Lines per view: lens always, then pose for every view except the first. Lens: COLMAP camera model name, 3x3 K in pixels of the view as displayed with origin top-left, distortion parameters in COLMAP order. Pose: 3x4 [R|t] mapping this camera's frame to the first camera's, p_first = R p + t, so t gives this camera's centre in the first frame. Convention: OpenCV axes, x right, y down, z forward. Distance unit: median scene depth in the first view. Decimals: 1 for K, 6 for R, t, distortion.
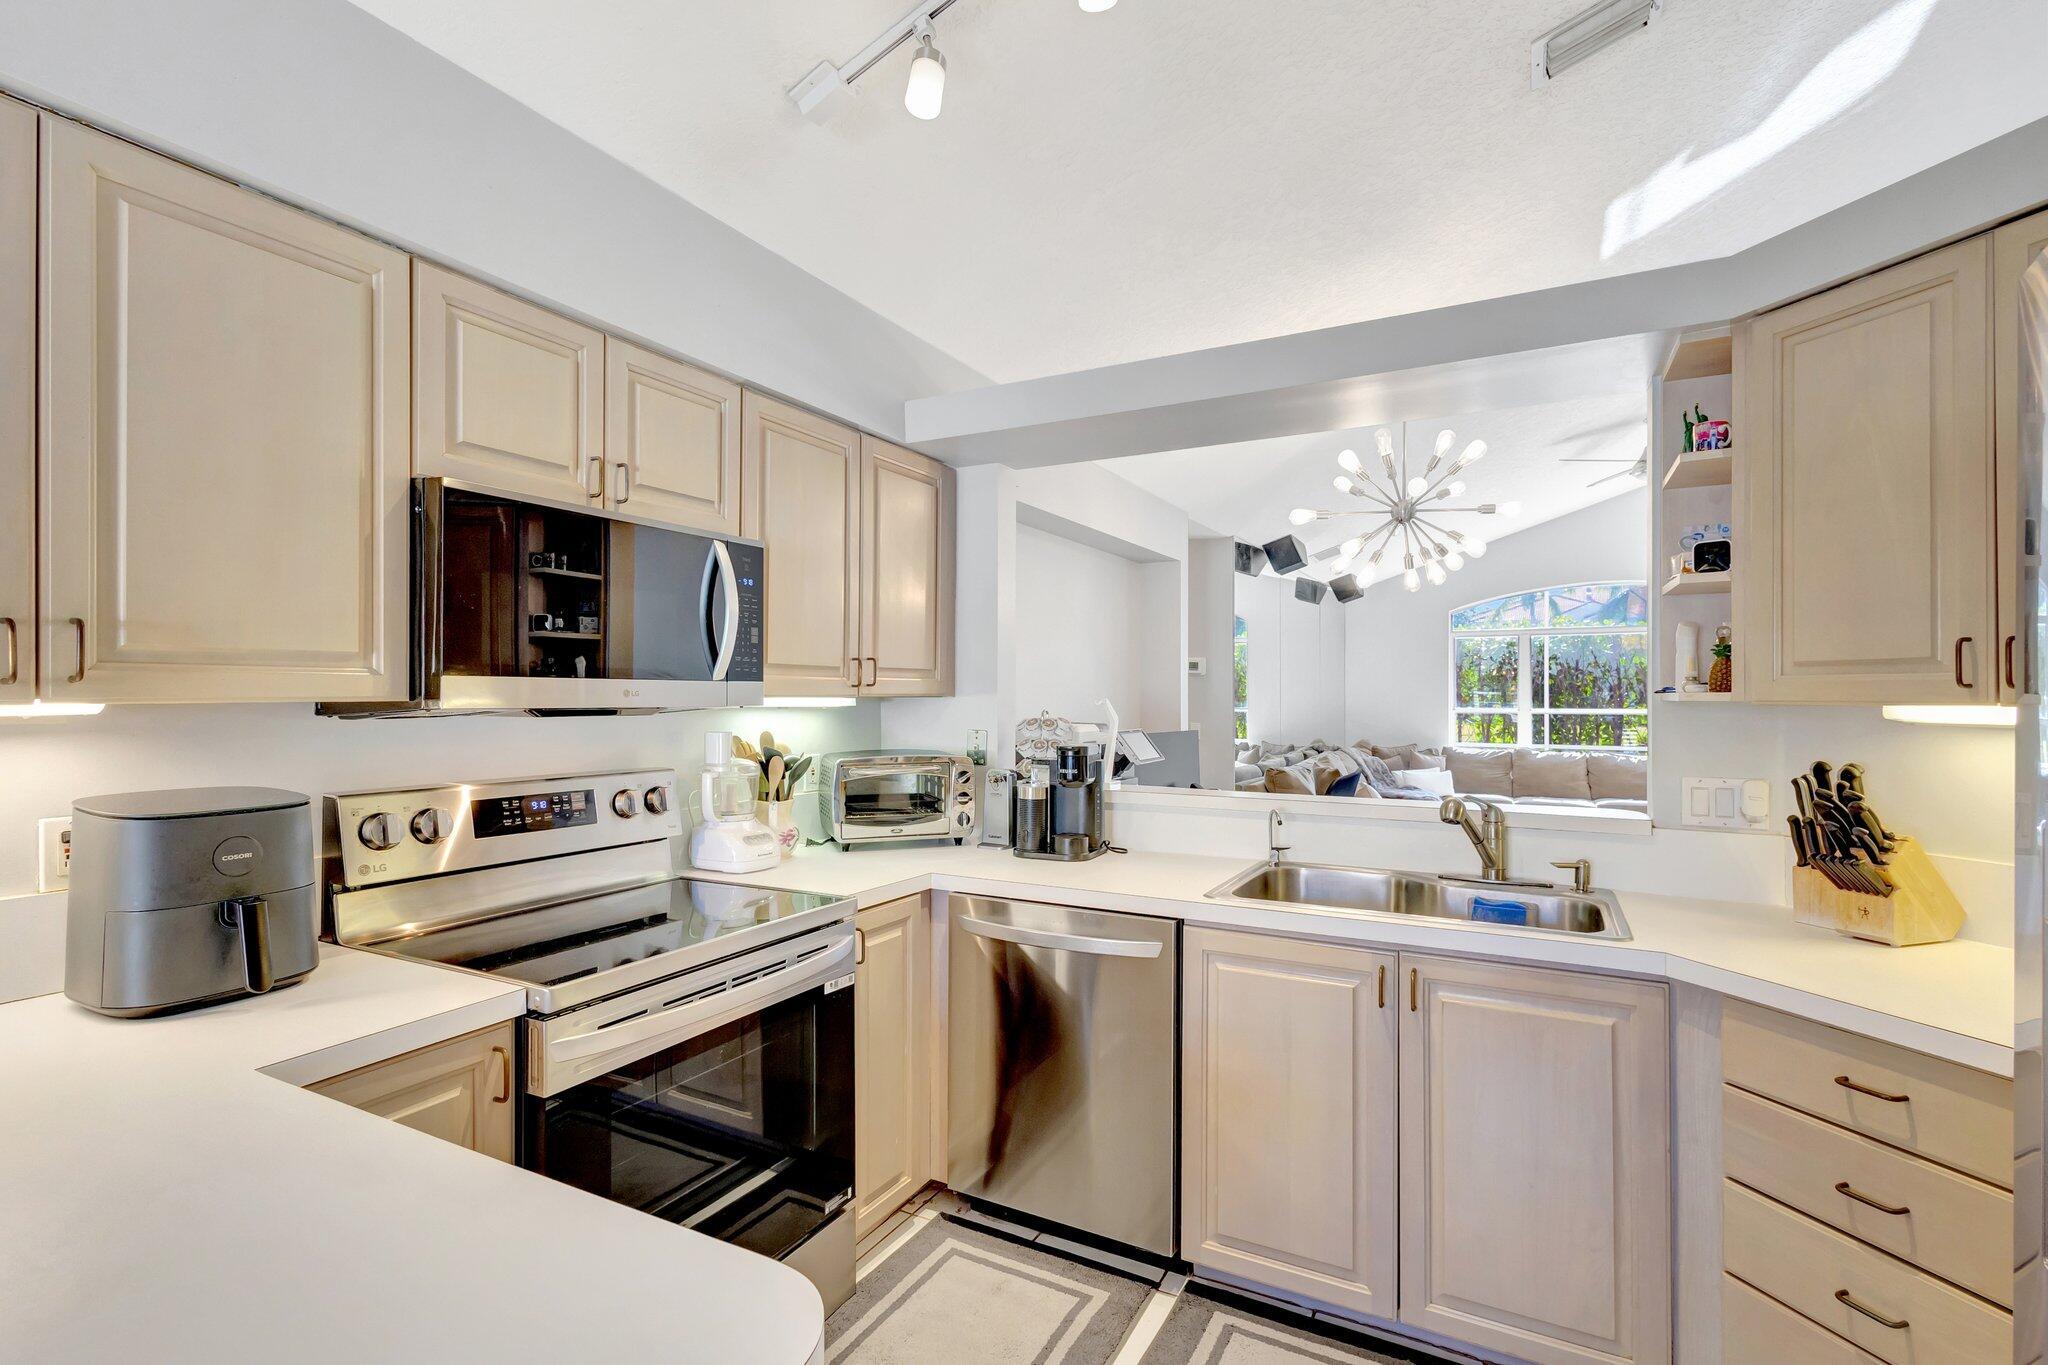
lens RADIAL K [[938.7, 0, 1024.7], [0, 938.7, 687.9], [0, 0, 1]] dist [0.002785, -0.000448]
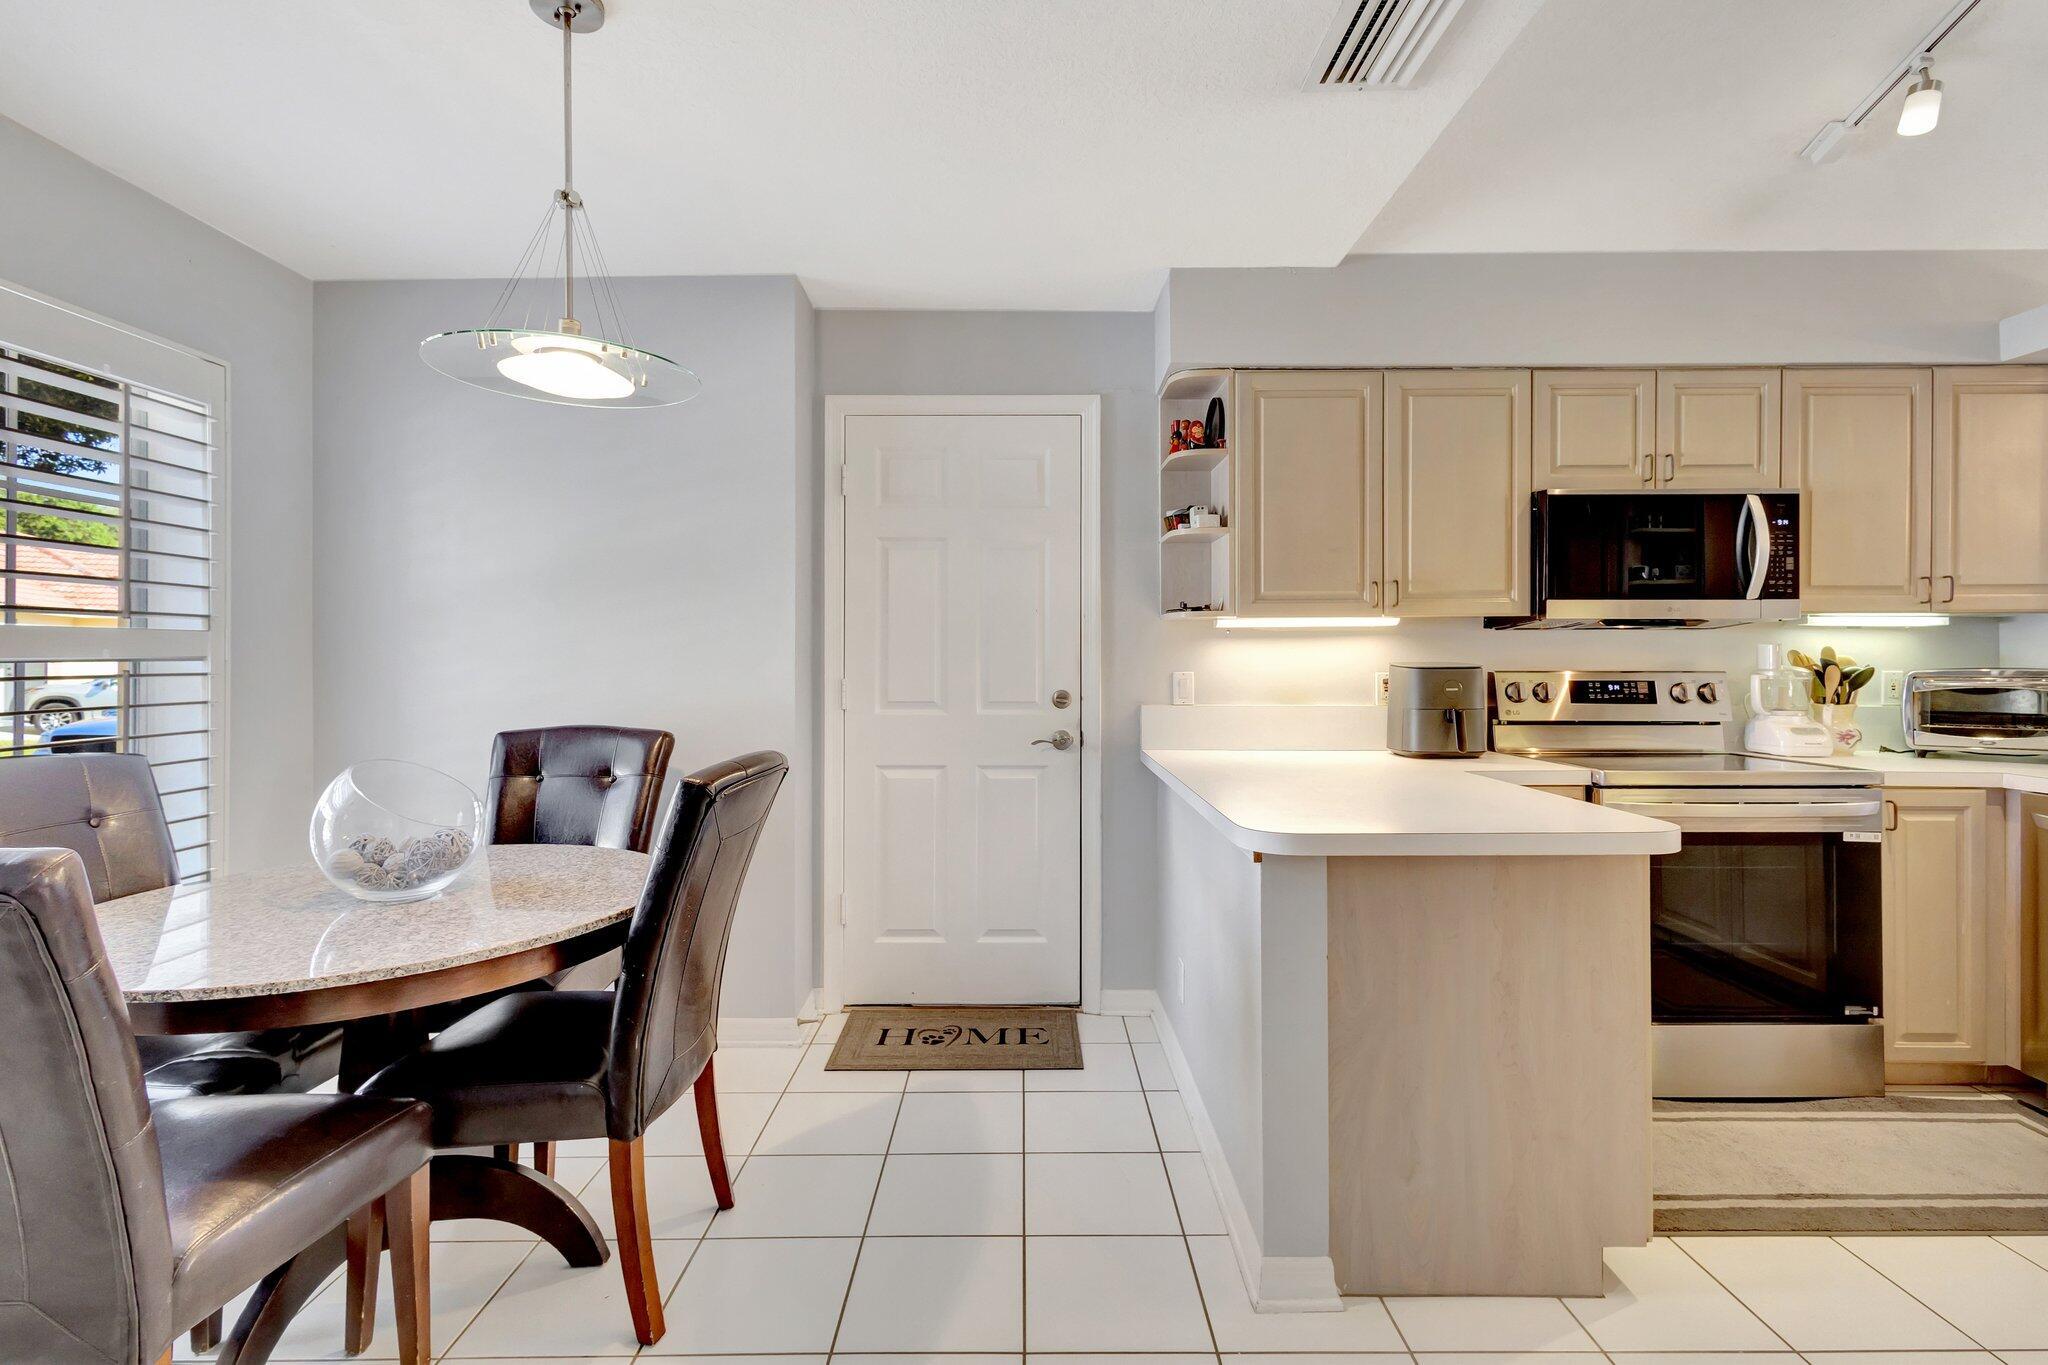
lens RADIAL K [[948.4, 0, 1021.9], [0, 948.4, 671.1], [0, 0, 1]] dist [0.008825, 0.000370]
pose [[0.463368, 0.006505, -0.886142, 0.386964], [0.008620, 0.999893, 0.011847, 0.067510], [0.886124, -0.013128, 0.463262, -0.540433]]
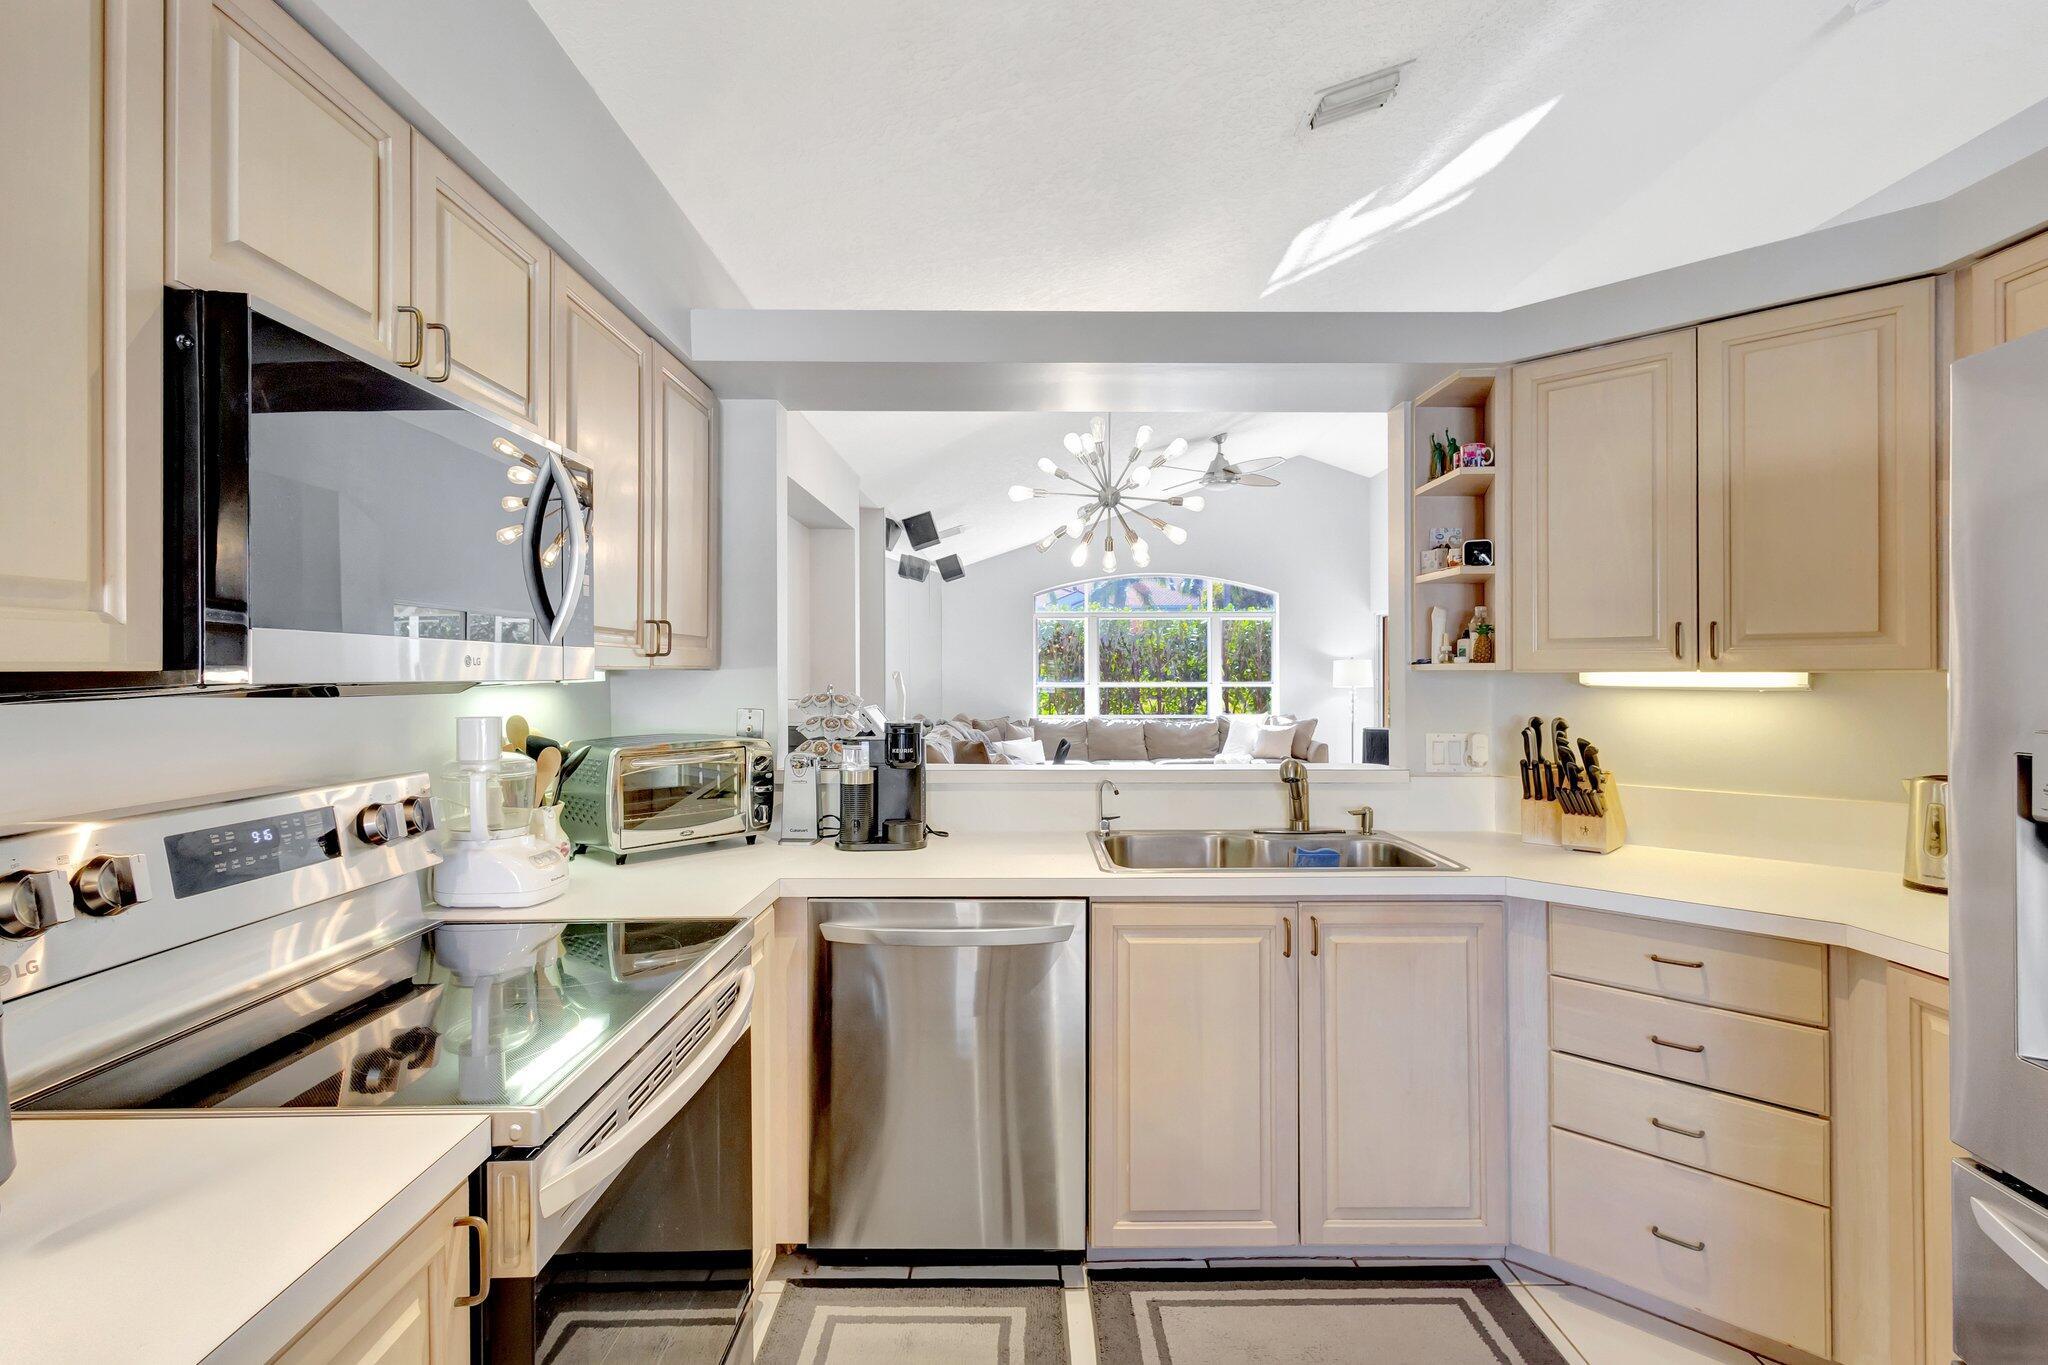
lens RADIAL K [[948.4, 0, 1021.9], [0, 948.4, 671.1], [0, 0, 1]] dist [0.008825, 0.000370]
pose [[0.878313, -0.001946, 0.478081, -0.352741], [-0.000839, 0.999984, 0.005611, 0.007732], [-0.478084, -0.005329, 0.878298, 0.171339]]
